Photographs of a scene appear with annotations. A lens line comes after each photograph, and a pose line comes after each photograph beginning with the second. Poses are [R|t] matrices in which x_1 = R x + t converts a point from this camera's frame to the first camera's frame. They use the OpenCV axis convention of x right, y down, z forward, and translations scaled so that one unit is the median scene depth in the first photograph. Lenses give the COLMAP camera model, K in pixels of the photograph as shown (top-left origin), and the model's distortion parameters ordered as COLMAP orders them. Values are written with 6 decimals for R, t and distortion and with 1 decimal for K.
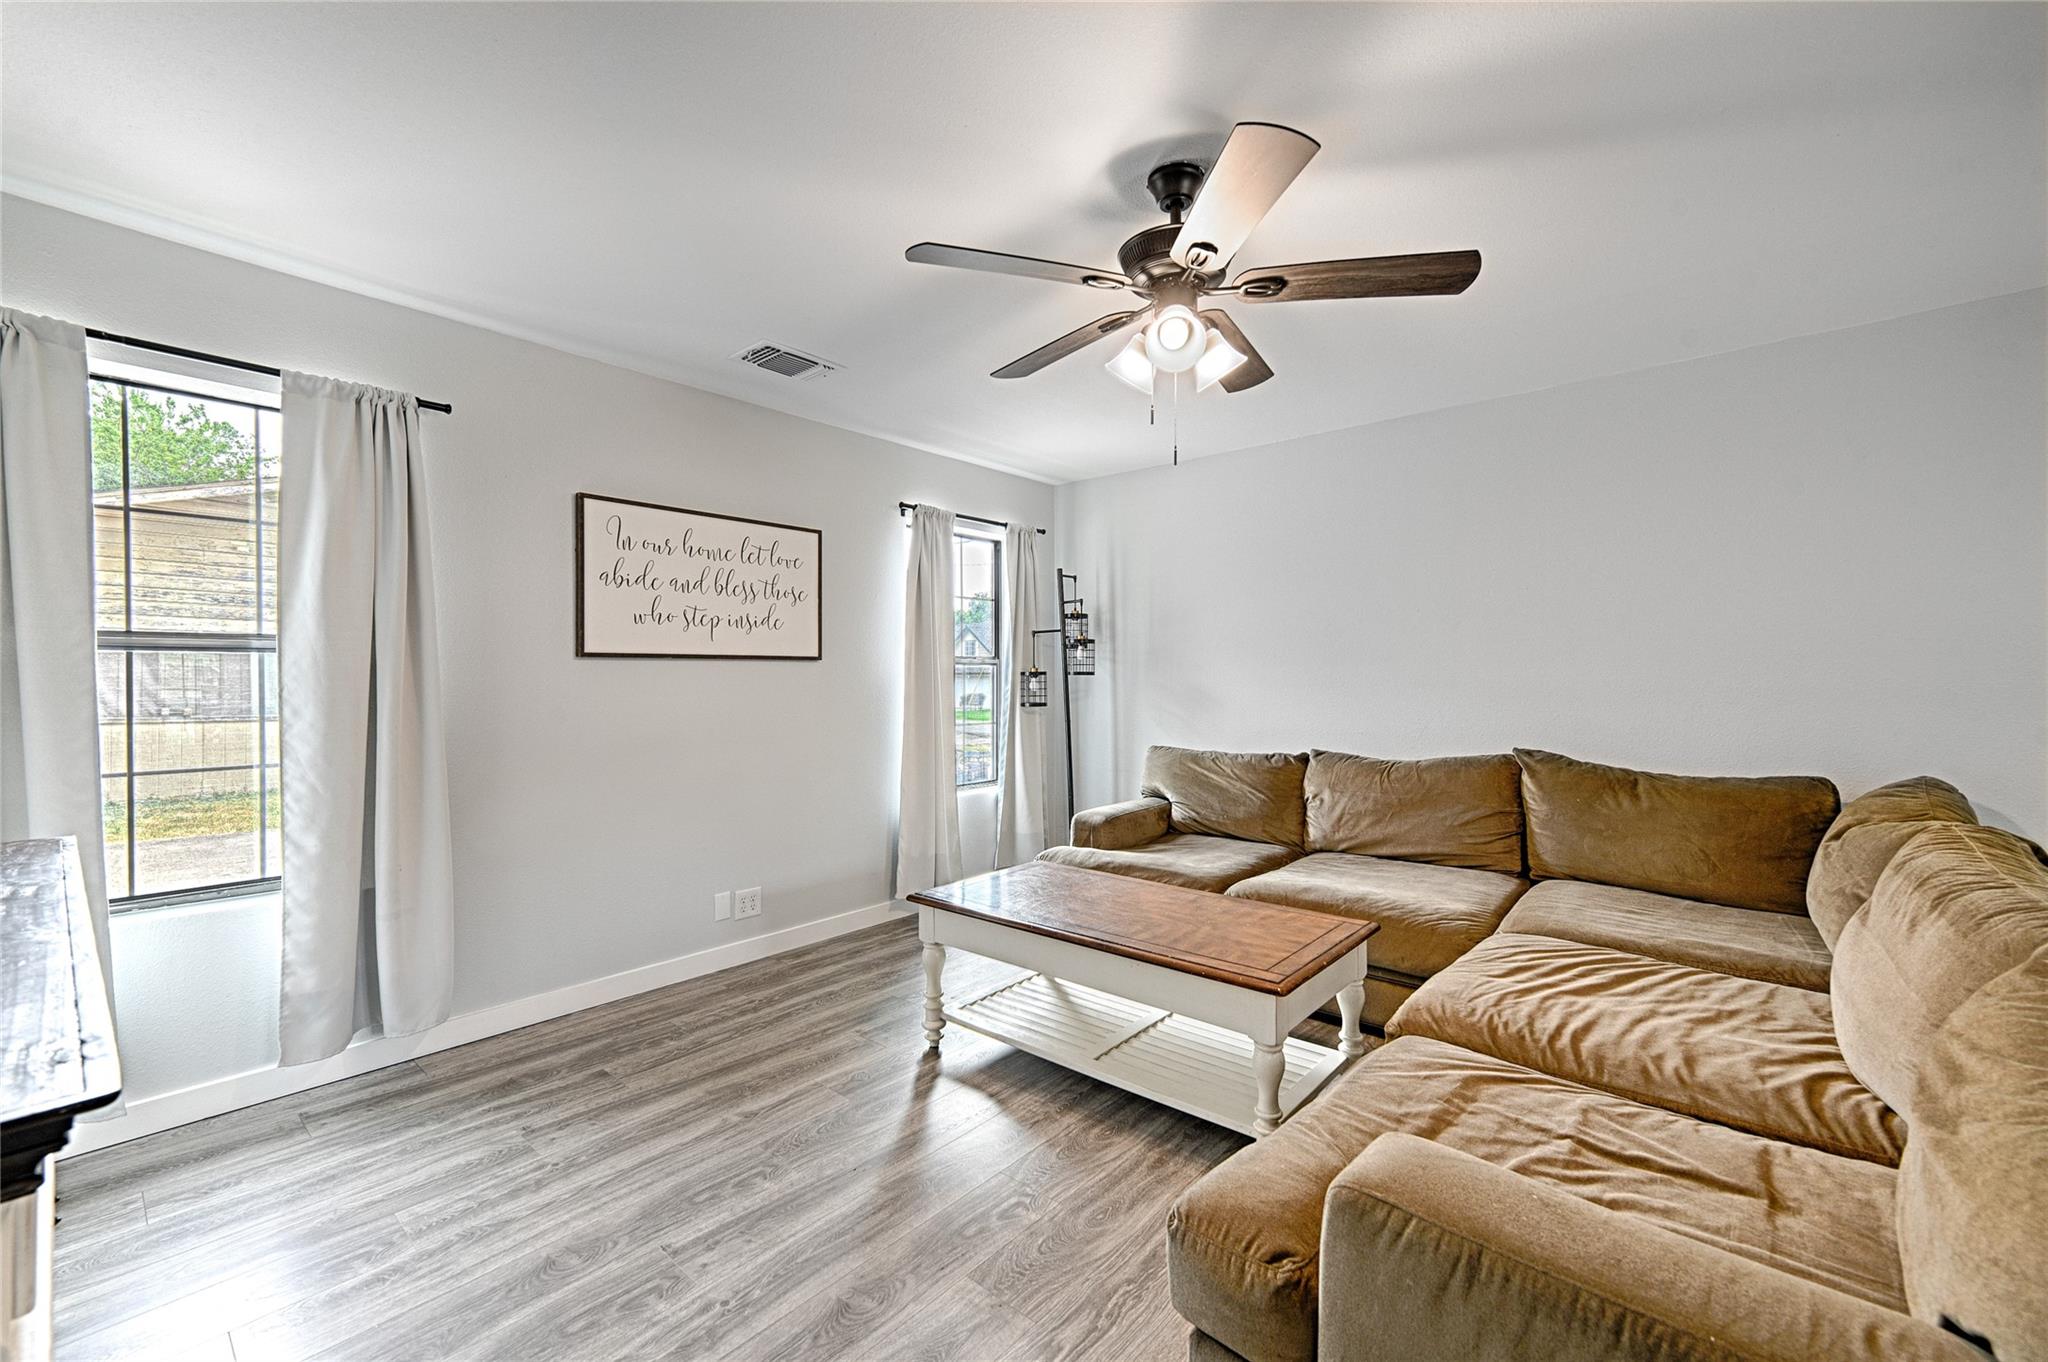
lens RADIAL K [[837.2, 0, 1033.8], [0, 837.2, 680.7], [0, 0, 1]] dist [0.014861, -0.000019]
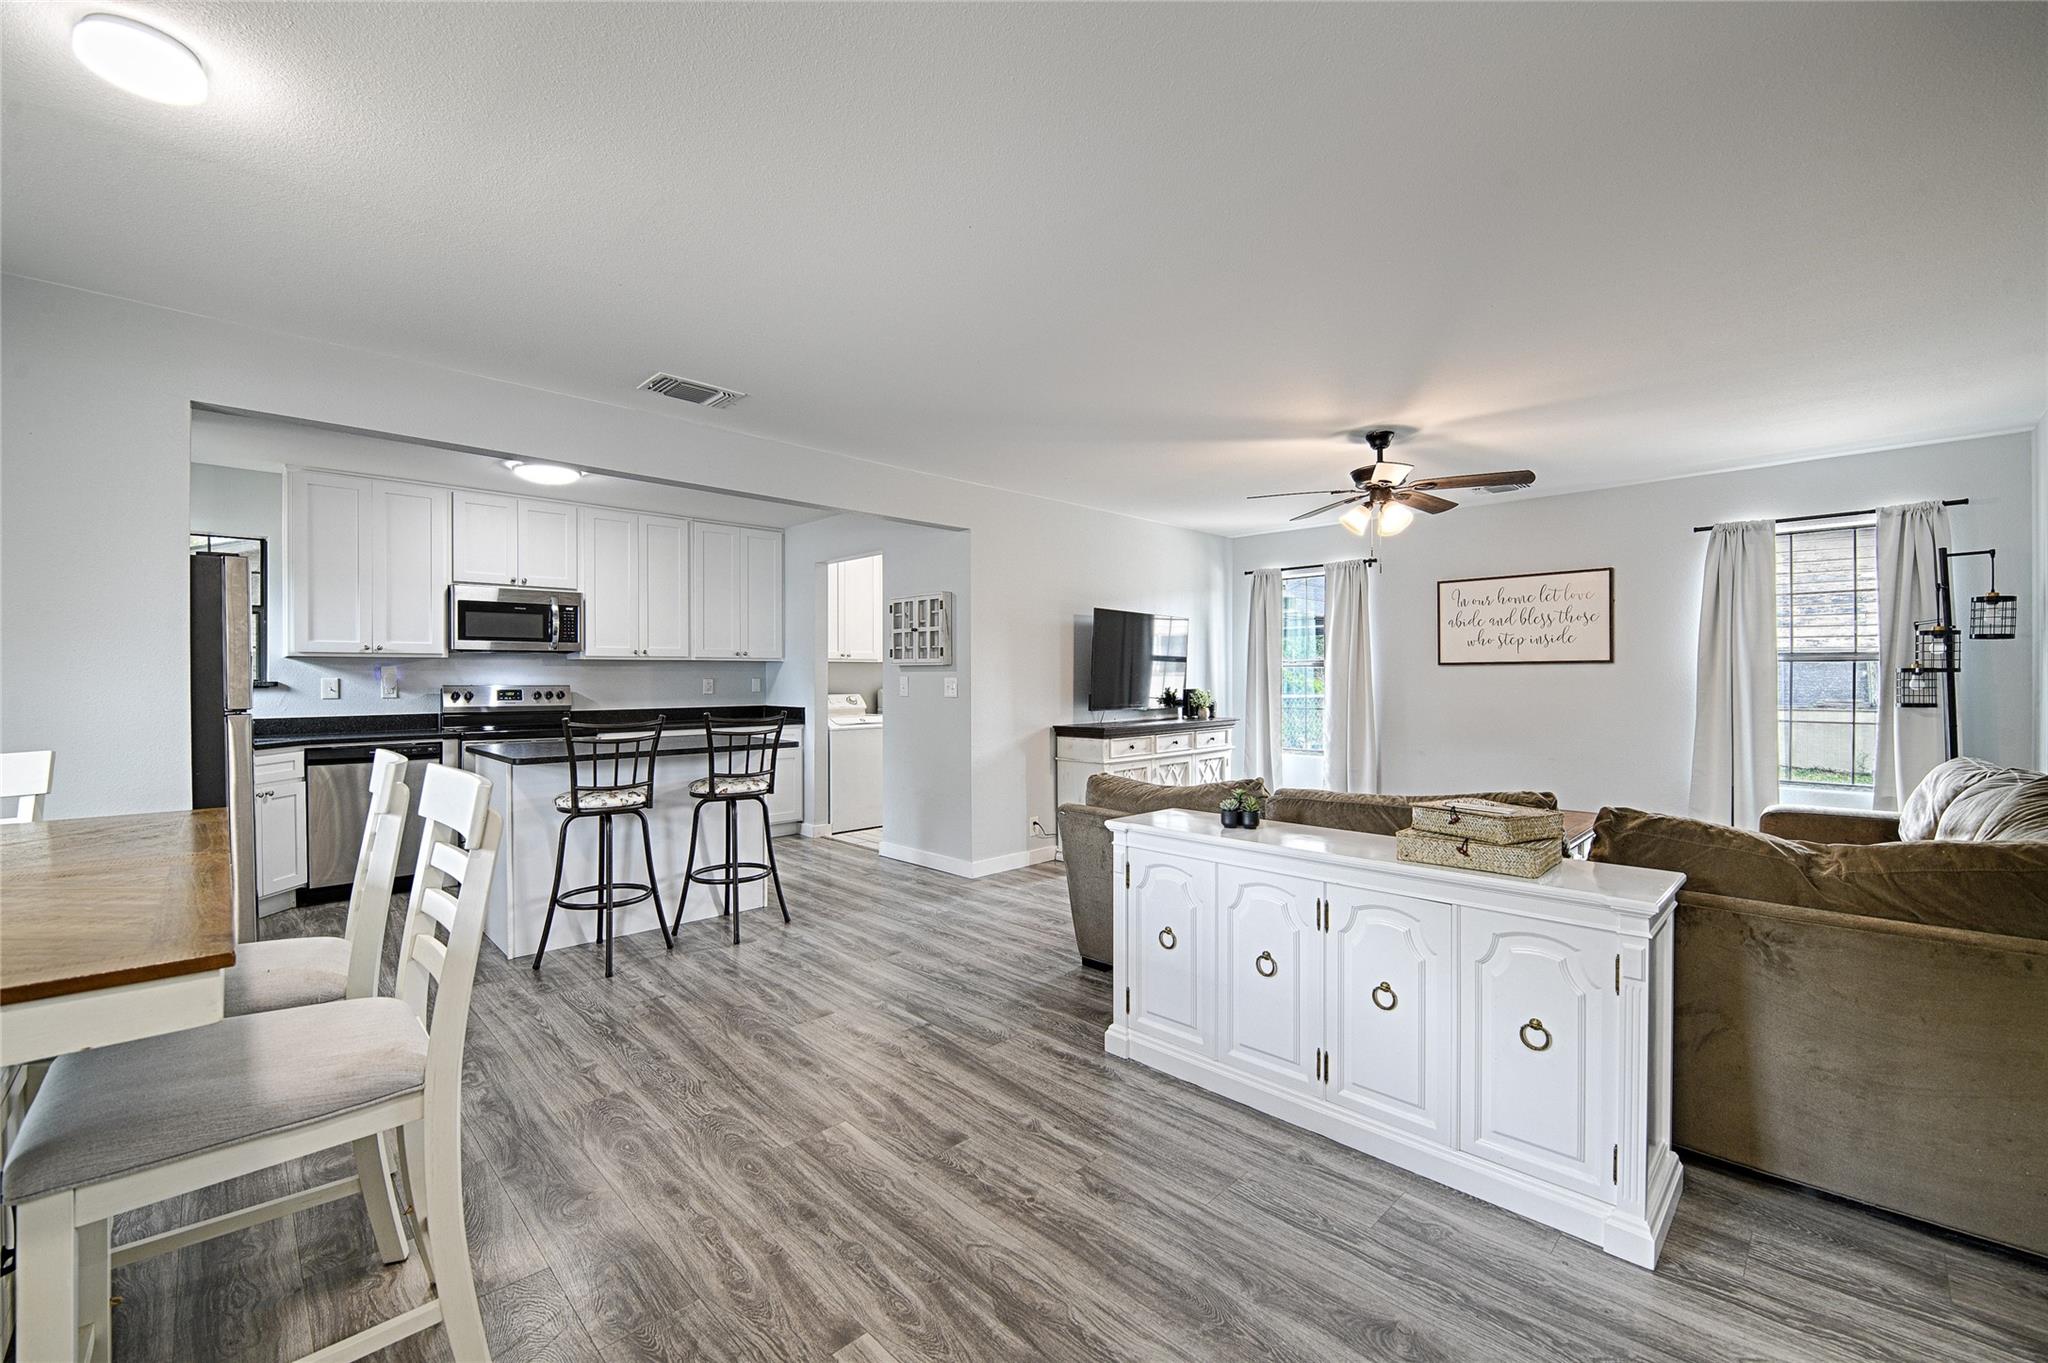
lens RADIAL K [[822.1, 0, 994.6], [0, 822.1, 679.5], [0, 0, 1]] dist [0.002482, 0.000067]
pose [[-0.108366, 0.001738, -0.994109, 1.221029], [-0.001137, 0.999998, 0.001872, 0.001715], [0.994110, 0.001333, -0.108364, 0.153644]]
